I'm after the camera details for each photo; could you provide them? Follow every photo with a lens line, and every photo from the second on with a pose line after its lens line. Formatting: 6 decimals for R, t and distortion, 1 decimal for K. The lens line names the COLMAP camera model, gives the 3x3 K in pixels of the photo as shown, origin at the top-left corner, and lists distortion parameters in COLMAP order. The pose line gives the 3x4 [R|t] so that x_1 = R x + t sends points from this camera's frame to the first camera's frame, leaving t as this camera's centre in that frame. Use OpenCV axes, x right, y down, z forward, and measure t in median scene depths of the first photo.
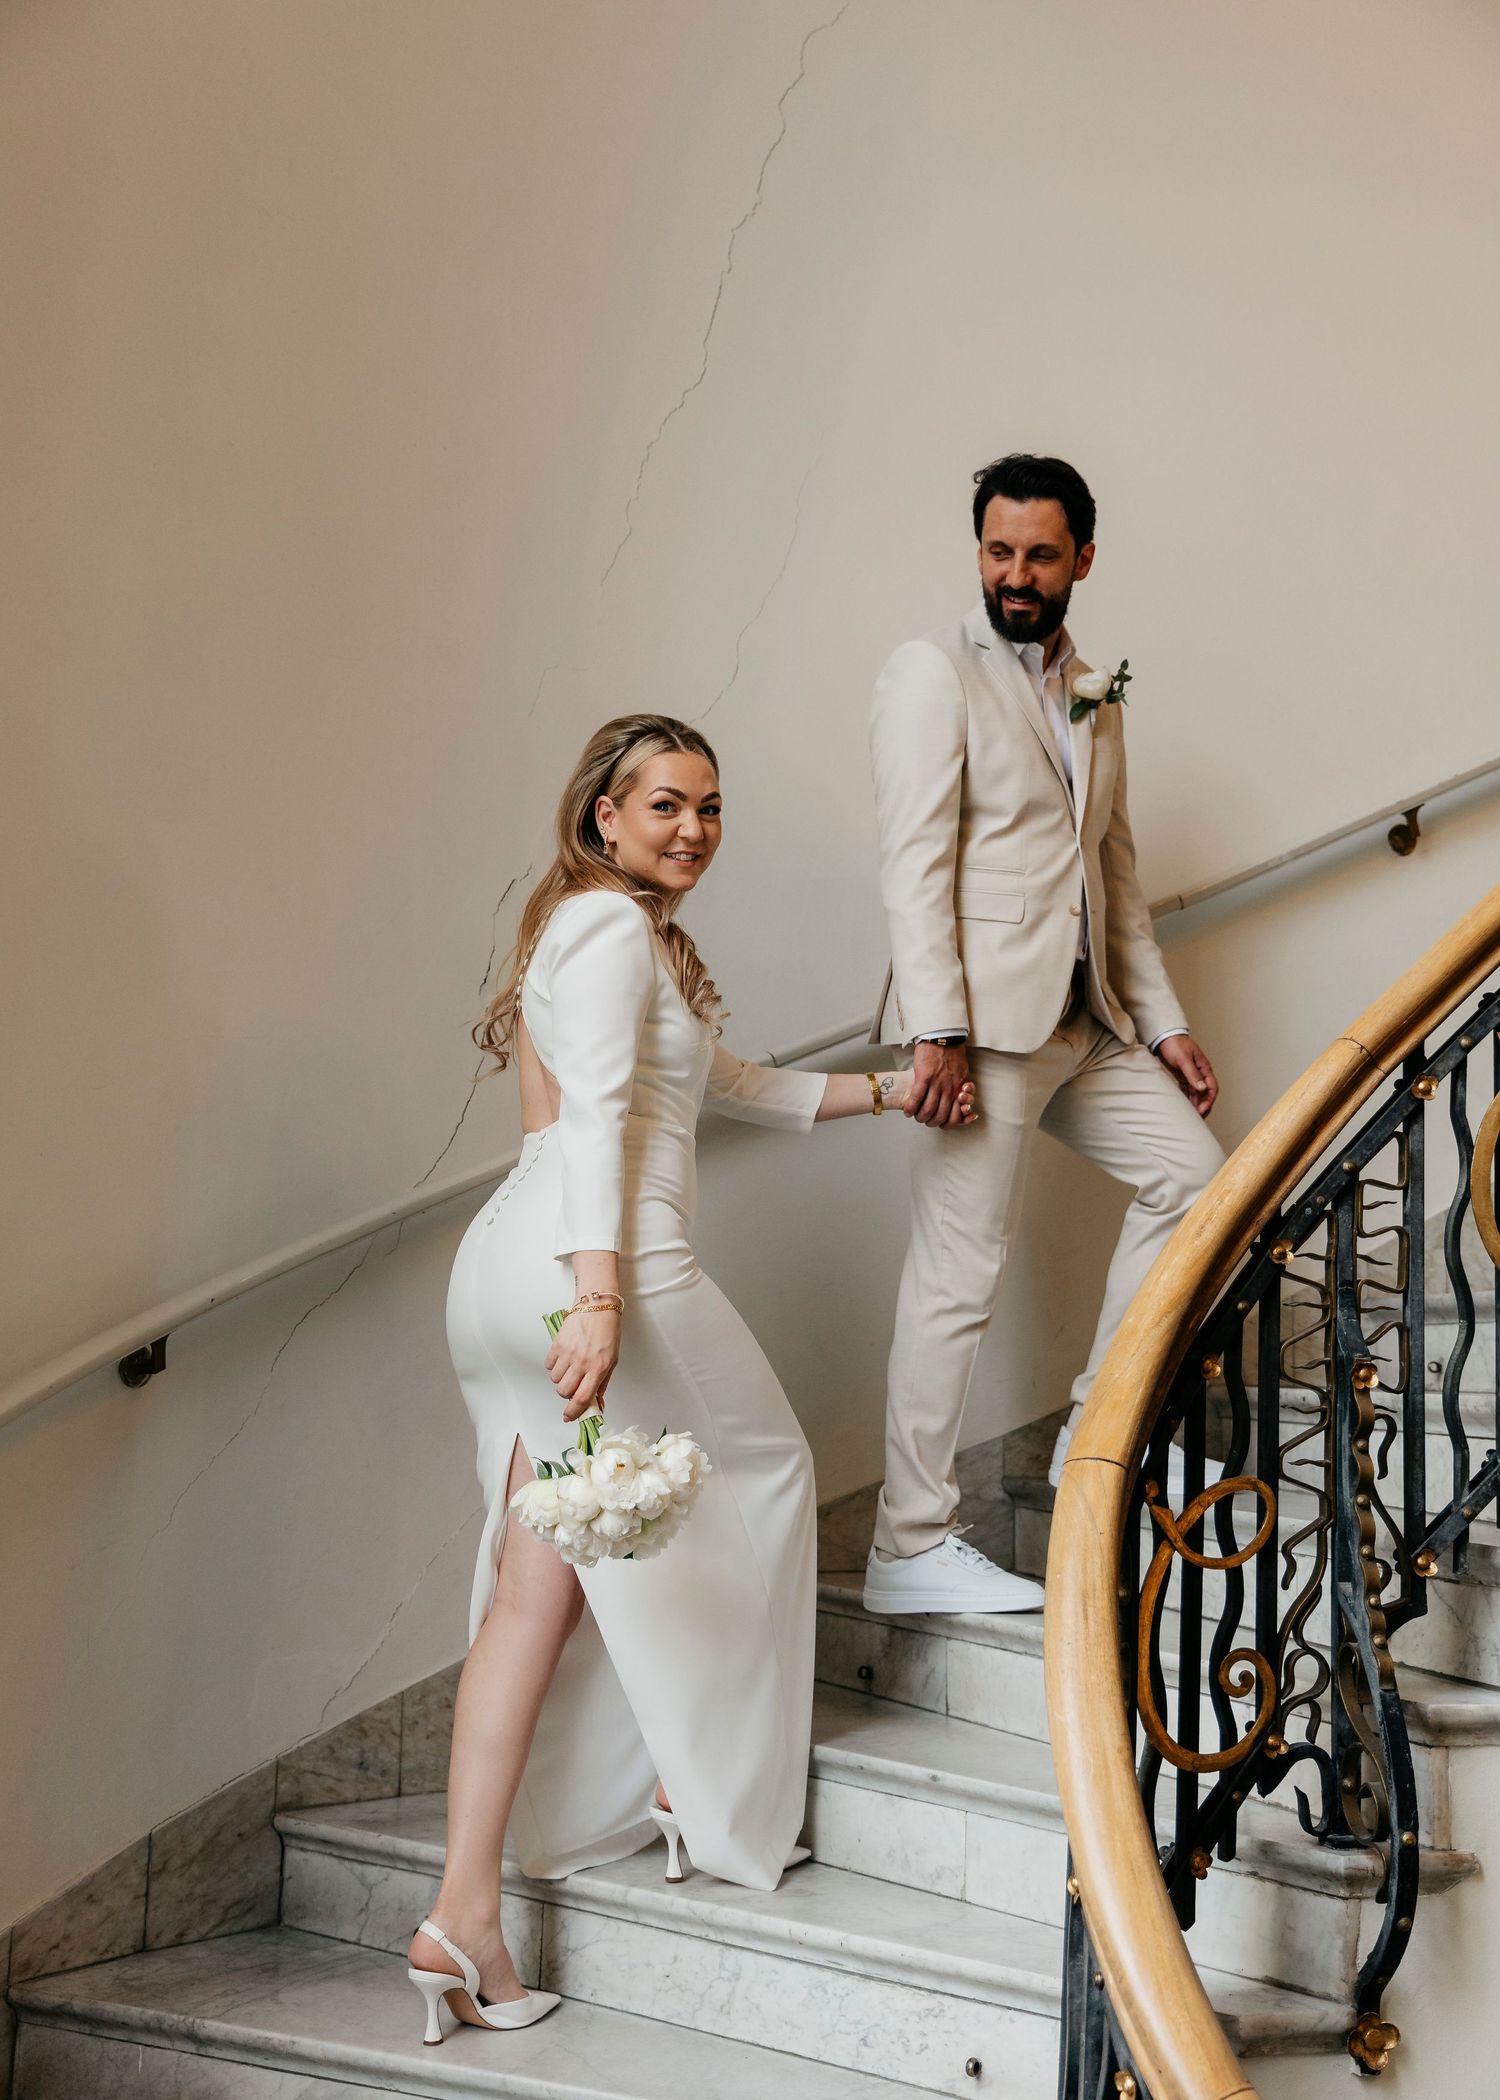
lens RADIAL K [[2169.8, 0, 755.8], [0, 2169.8, 1045.5], [0, 0, 1]] dist [0.013045, 0.000000]
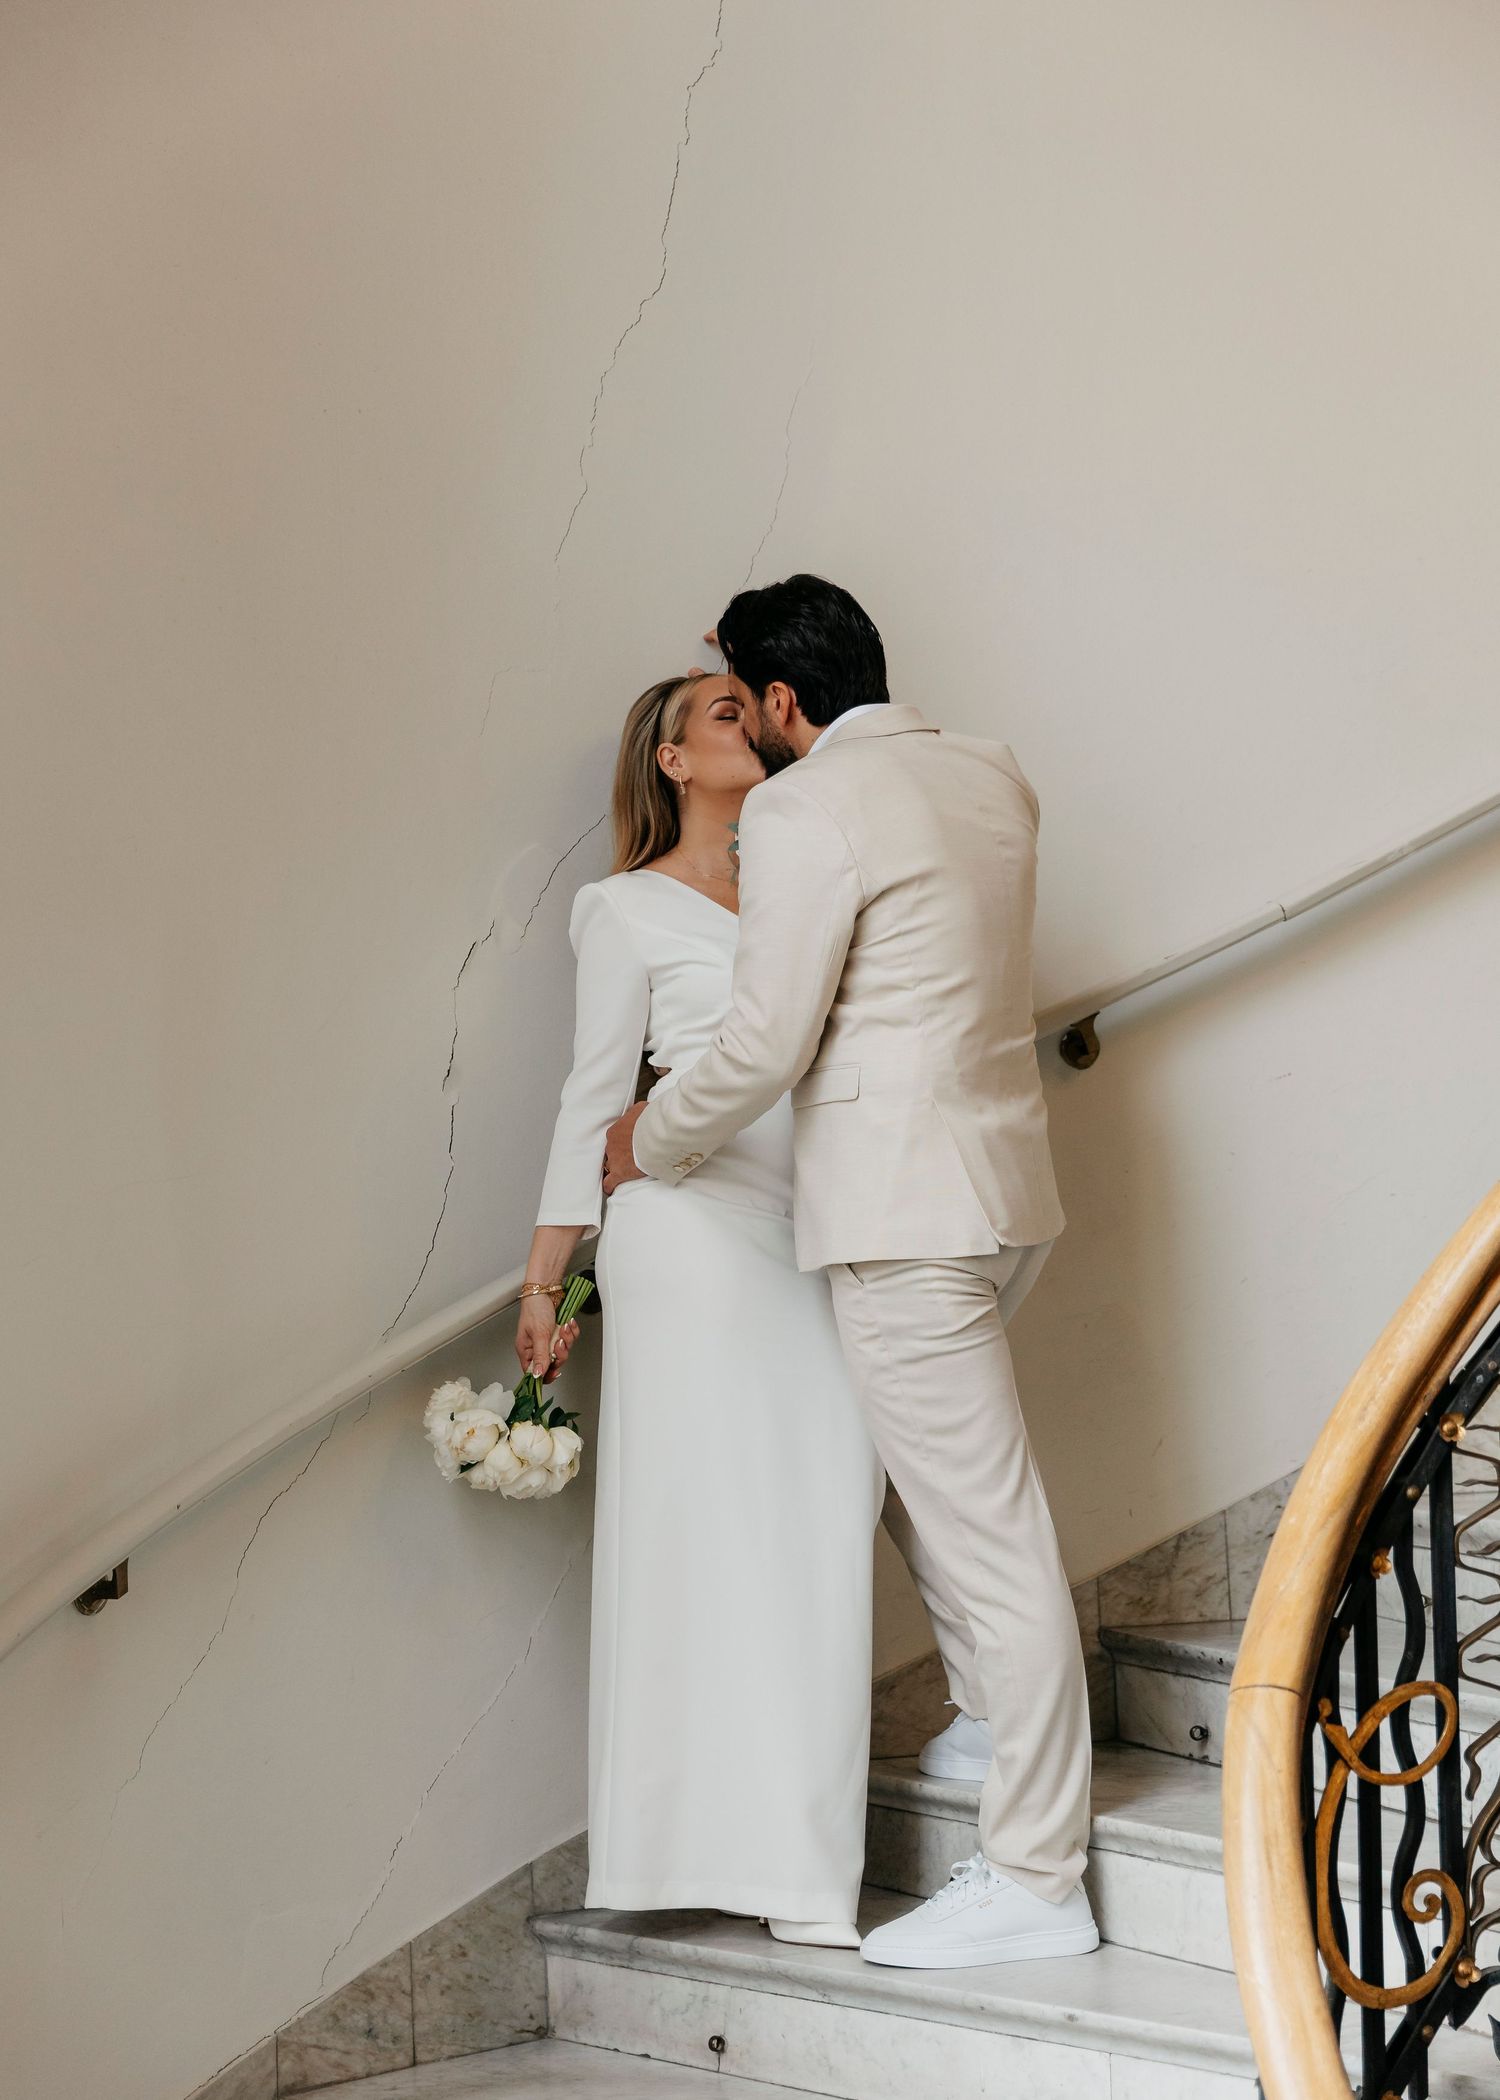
lens RADIAL K [[3144.5, 0, 759.0], [0, 3144.5, 1056.3], [0, 0, 1]] dist [0.005178, 0.000000]
pose [[0.997365, -0.051154, 0.051449, -0.099618], [0.047990, 0.996986, 0.060955, -0.147980], [-0.054412, -0.058325, 0.996814, -0.260392]]
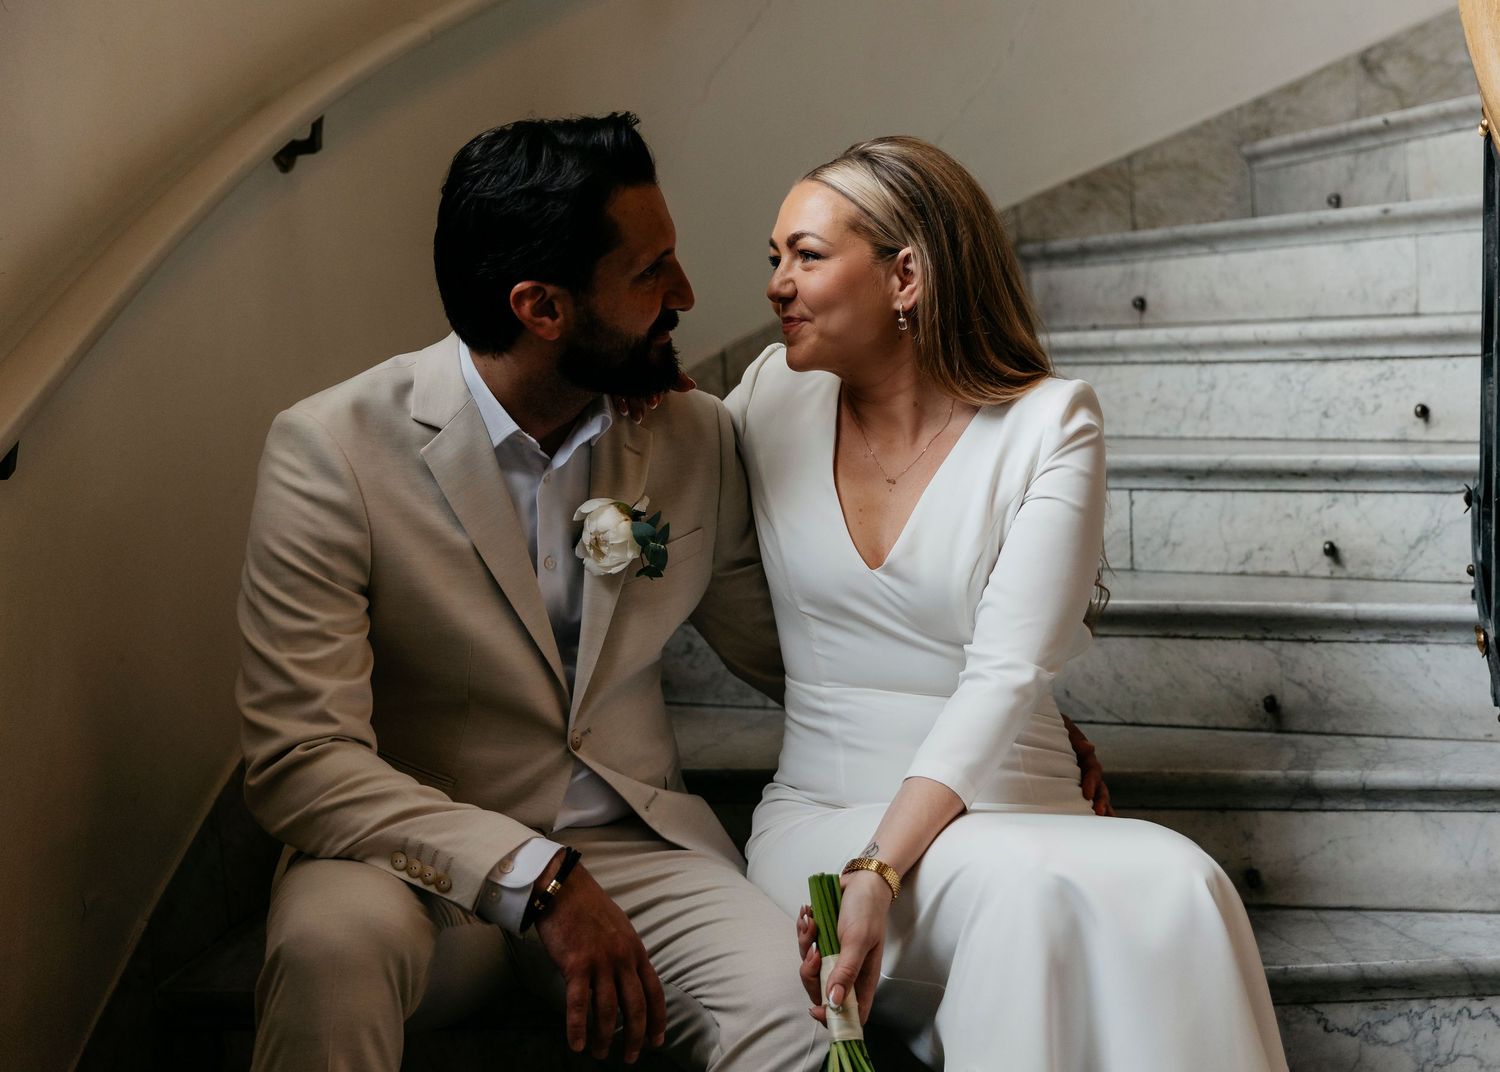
lens RADIAL K [[1939.6, 0, 830.0], [0, 1939.6, 535.2], [0, 0, 1]] dist [-0.021041, 0.000000]
pose [[0.967977, -0.057172, -0.244443, 0.045195], [0.118216, 0.962811, 0.242939, 0.253055], [0.221463, -0.264056, 0.938738, -0.029499]]
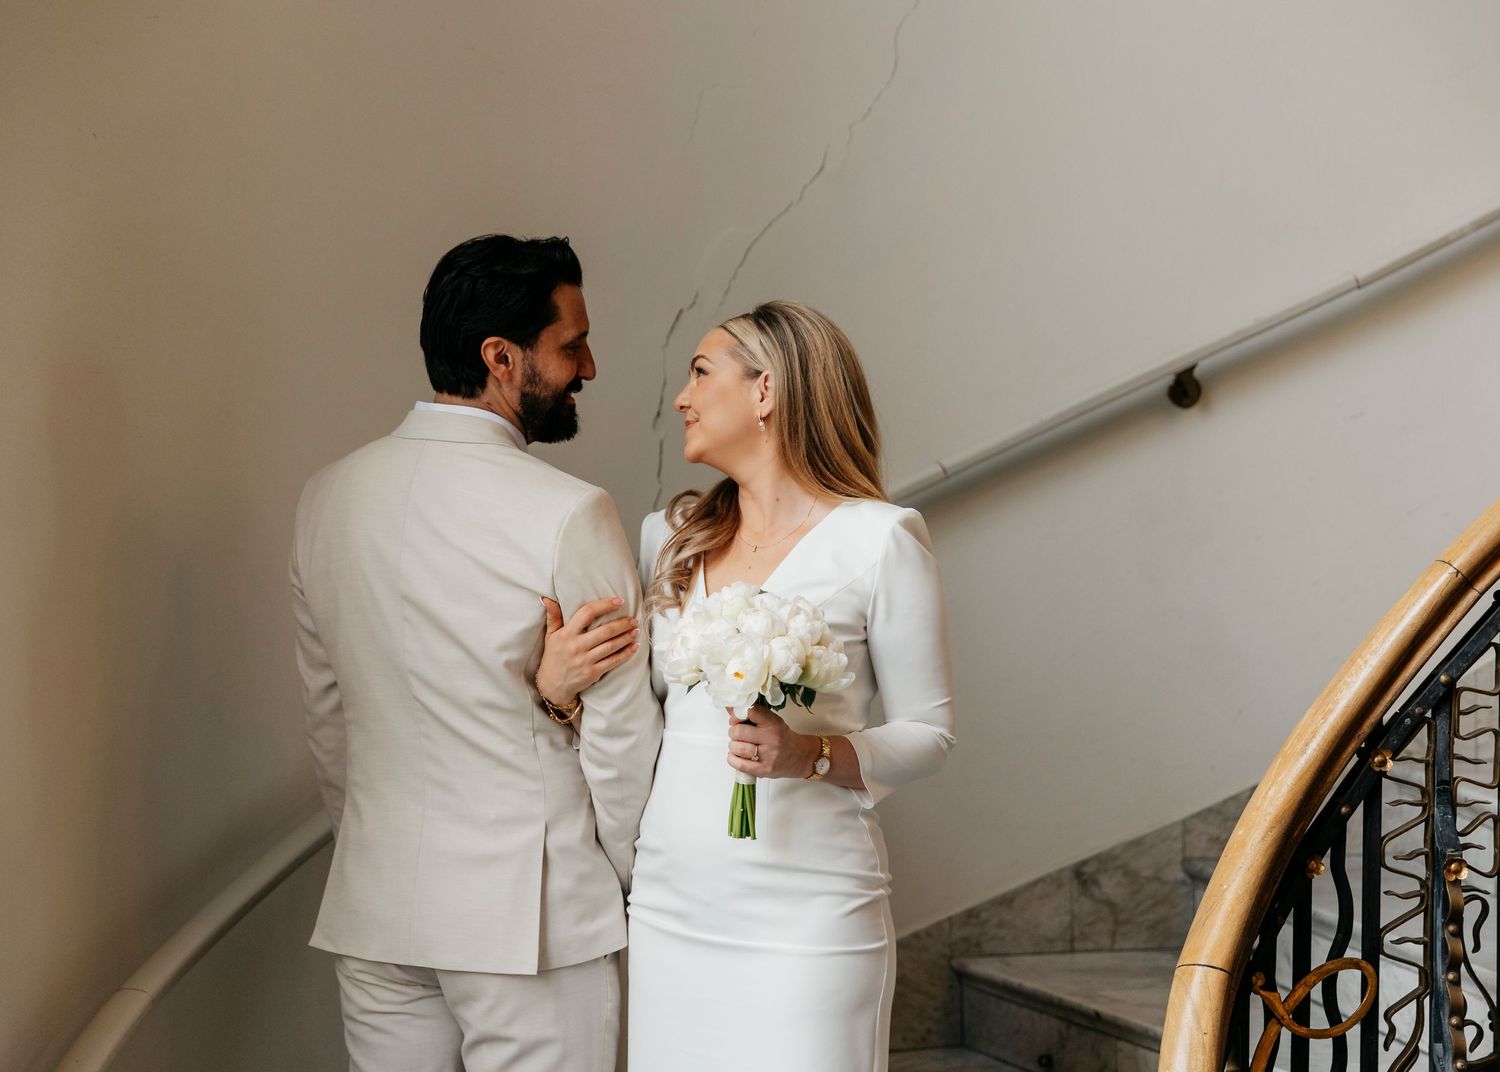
lens RADIAL K [[2632.1, 0, 740.3], [0, 2632.1, 523.1], [0, 0, 1]] dist [-0.011634, 0.000000]
pose [[0.994627, -0.031711, -0.098547, 0.051110], [0.046818, 0.986807, 0.154987, -0.246760], [0.092332, -0.158768, 0.982989, -0.333059]]
